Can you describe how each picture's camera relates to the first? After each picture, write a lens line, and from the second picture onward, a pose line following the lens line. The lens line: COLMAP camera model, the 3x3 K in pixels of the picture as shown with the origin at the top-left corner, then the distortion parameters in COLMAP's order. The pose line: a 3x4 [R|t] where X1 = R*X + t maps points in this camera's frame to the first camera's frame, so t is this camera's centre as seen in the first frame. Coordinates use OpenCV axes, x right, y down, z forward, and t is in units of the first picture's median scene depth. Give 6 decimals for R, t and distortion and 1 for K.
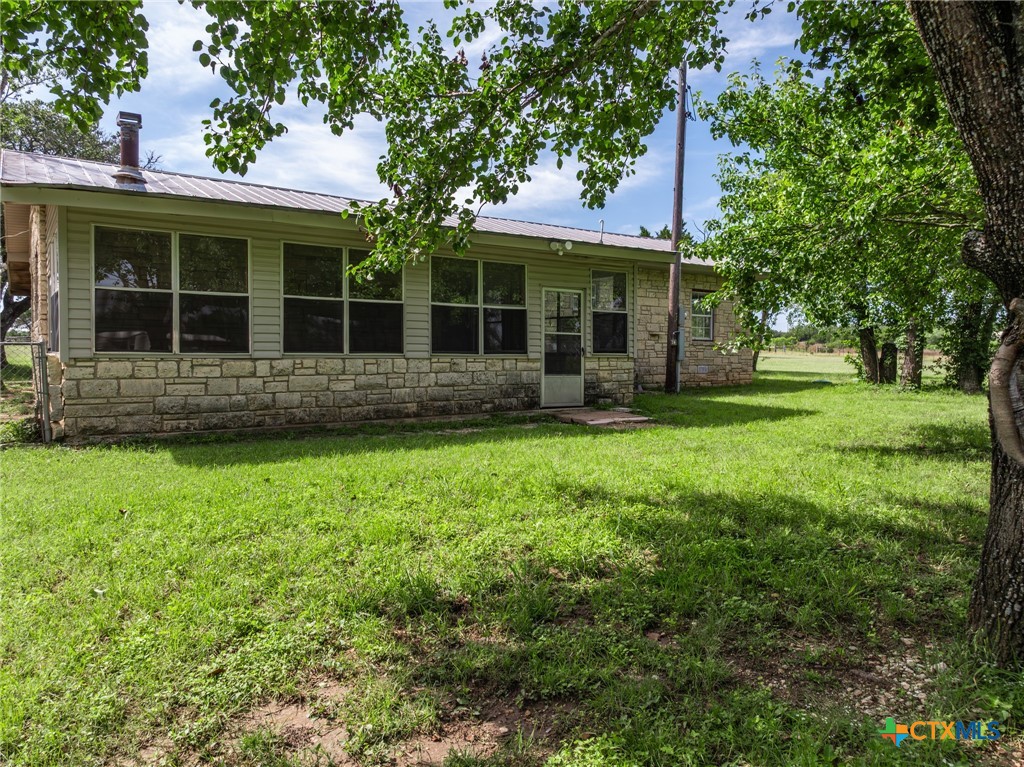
lens RADIAL K [[721.1, 0, 511.6], [0, 721.1, 381.8], [0, 0, 1]] dist [-0.030809, 0.019918]
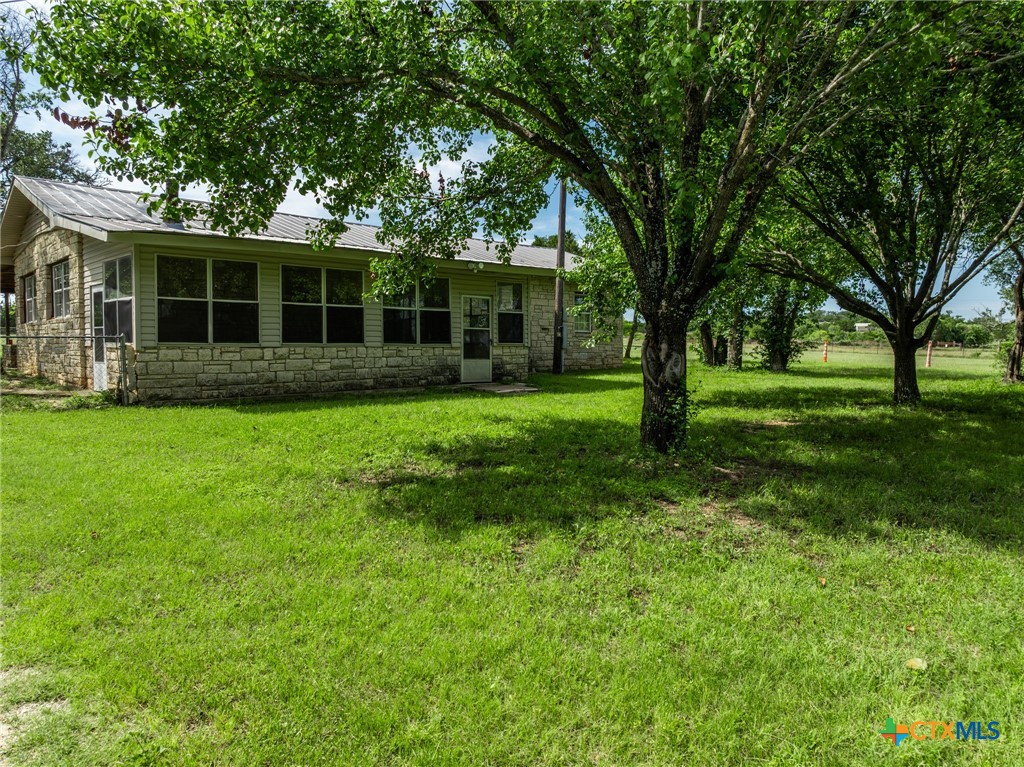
lens RADIAL K [[721.1, 0, 511.6], [0, 721.1, 383.5], [0, 0, 1]] dist [-0.030809, 0.019918]
pose [[0.990067, -0.007839, 0.140380, -0.041259], [0.005547, 0.999845, 0.016709, 0.010810], [-0.140489, -0.015764, 0.989957, -0.268398]]
